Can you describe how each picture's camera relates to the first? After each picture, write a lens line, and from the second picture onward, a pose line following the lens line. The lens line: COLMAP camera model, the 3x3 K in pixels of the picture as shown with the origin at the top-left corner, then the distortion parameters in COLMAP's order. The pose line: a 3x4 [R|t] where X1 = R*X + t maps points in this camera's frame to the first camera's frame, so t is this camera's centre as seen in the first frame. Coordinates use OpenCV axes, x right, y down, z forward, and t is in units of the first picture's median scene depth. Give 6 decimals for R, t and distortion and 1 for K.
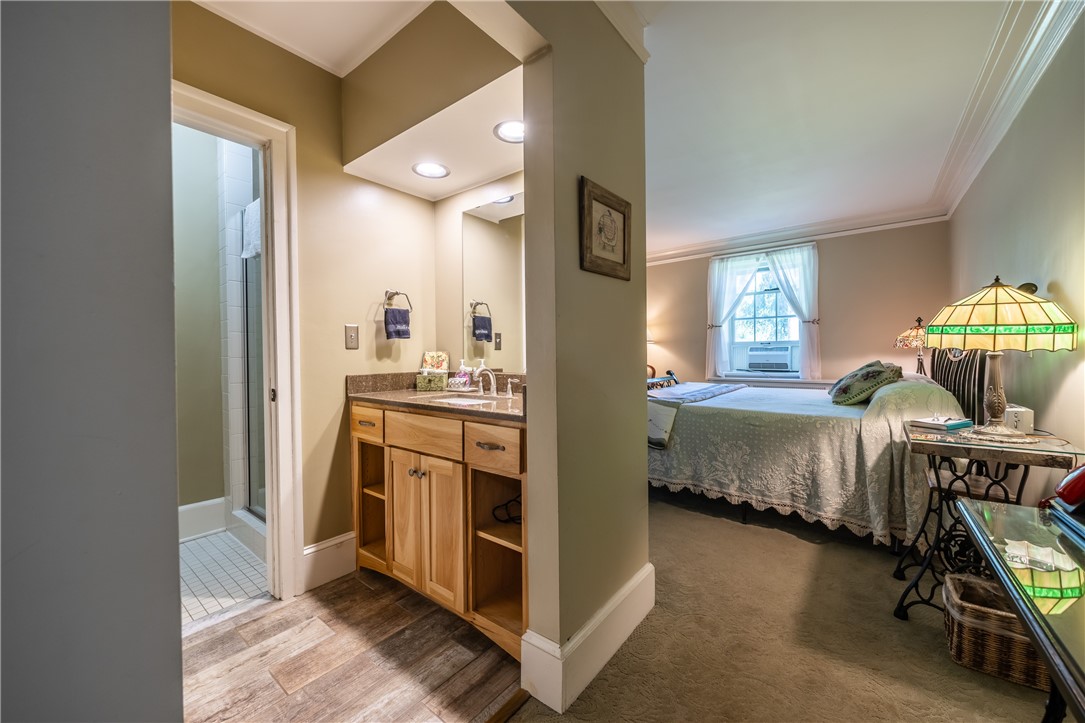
lens RADIAL K [[415.1, 0, 542.9], [0, 415.1, 359.8], [0, 0, 1]] dist [-0.003065, -0.000190]
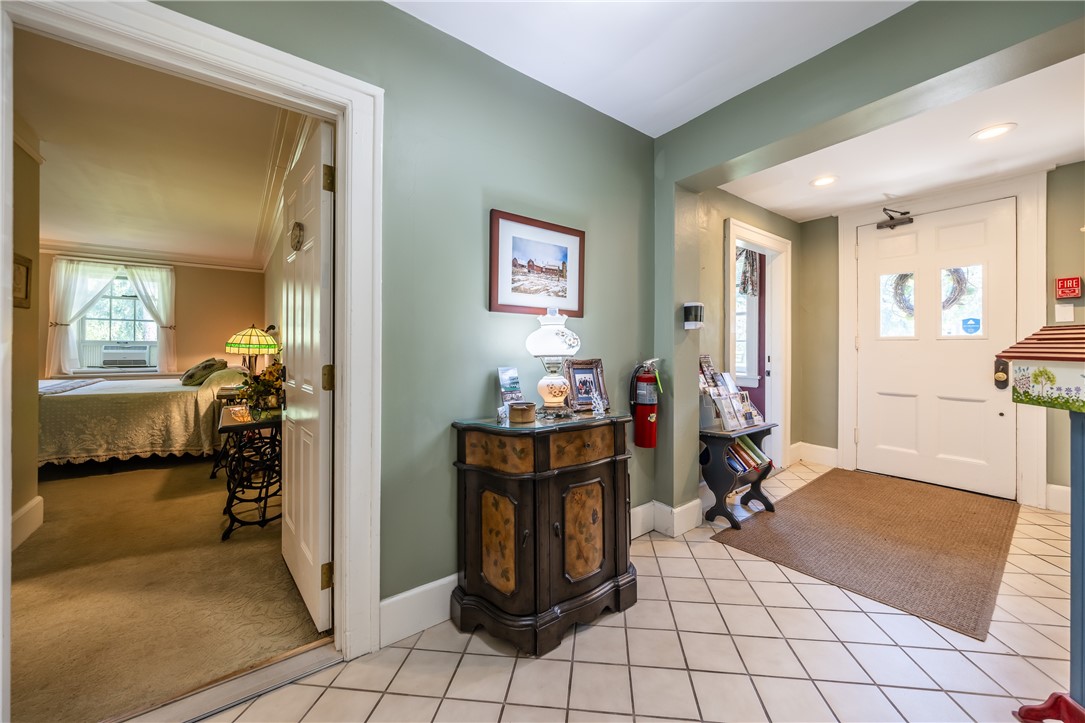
lens RADIAL K [[398.3, 0, 539.9], [0, 398.3, 347.3], [0, 0, 1]] dist [-0.003341, 0.000279]
pose [[0.246104, 0.013669, 0.969147, -0.421523], [0.003675, 0.999880, -0.015035, -0.011245], [-0.969236, 0.007262, 0.246025, -0.674597]]
